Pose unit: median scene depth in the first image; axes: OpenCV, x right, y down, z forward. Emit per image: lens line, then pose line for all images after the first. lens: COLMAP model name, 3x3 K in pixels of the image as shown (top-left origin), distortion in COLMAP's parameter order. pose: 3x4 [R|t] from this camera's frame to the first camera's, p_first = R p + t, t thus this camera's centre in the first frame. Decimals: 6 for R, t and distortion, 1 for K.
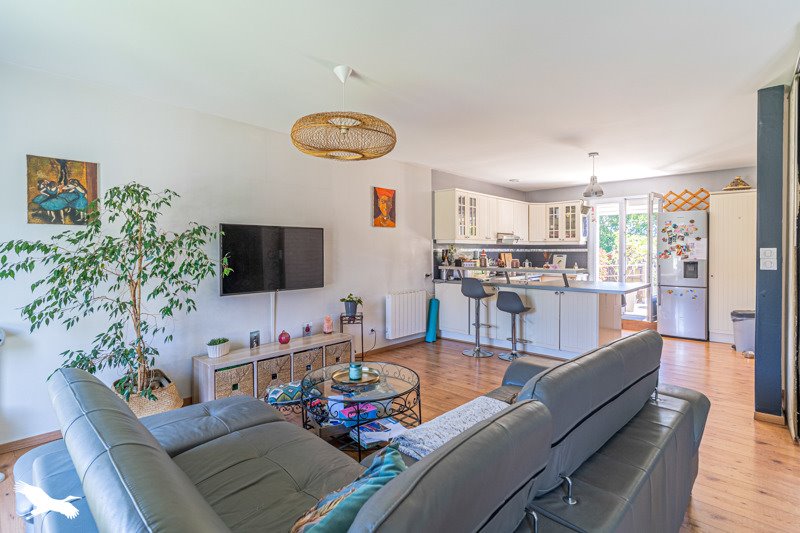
lens RADIAL K [[385.9, 0, 395.5], [0, 385.9, 257.1], [0, 0, 1]] dist [-0.000651, -0.000114]
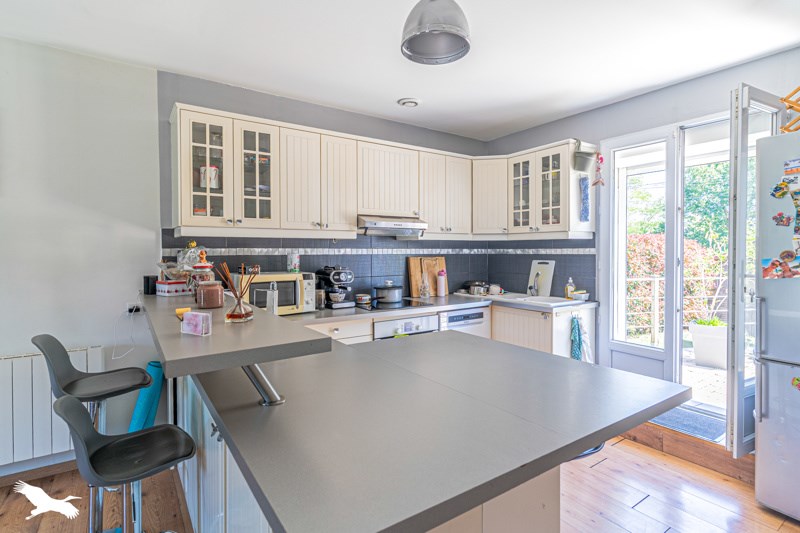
lens RADIAL K [[396.2, 0, 388.7], [0, 396.2, 261.3], [0, 0, 1]] dist [-0.001820, -0.000322]
pose [[0.975808, 0.003717, -0.218599, 0.380618], [-0.001525, 0.999947, 0.010198, -0.010804], [0.218626, -0.009618, 0.975761, 0.512556]]
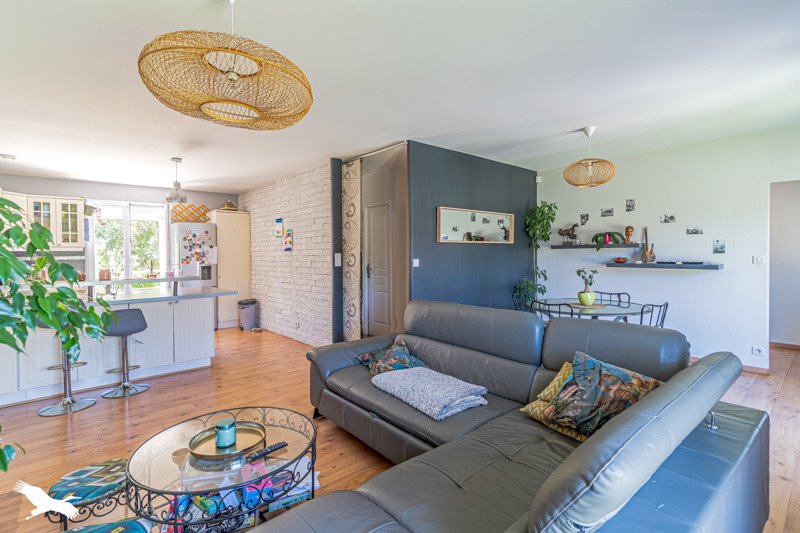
lens RADIAL K [[385.9, 0, 395.5], [0, 385.9, 257.1], [0, 0, 1]] dist [-0.000651, -0.000114]
pose [[0.108524, -0.007720, 0.994064, -0.289102], [0.029448, 0.999556, 0.004548, -0.003203], [-0.993658, 0.028779, 0.108703, 0.239523]]
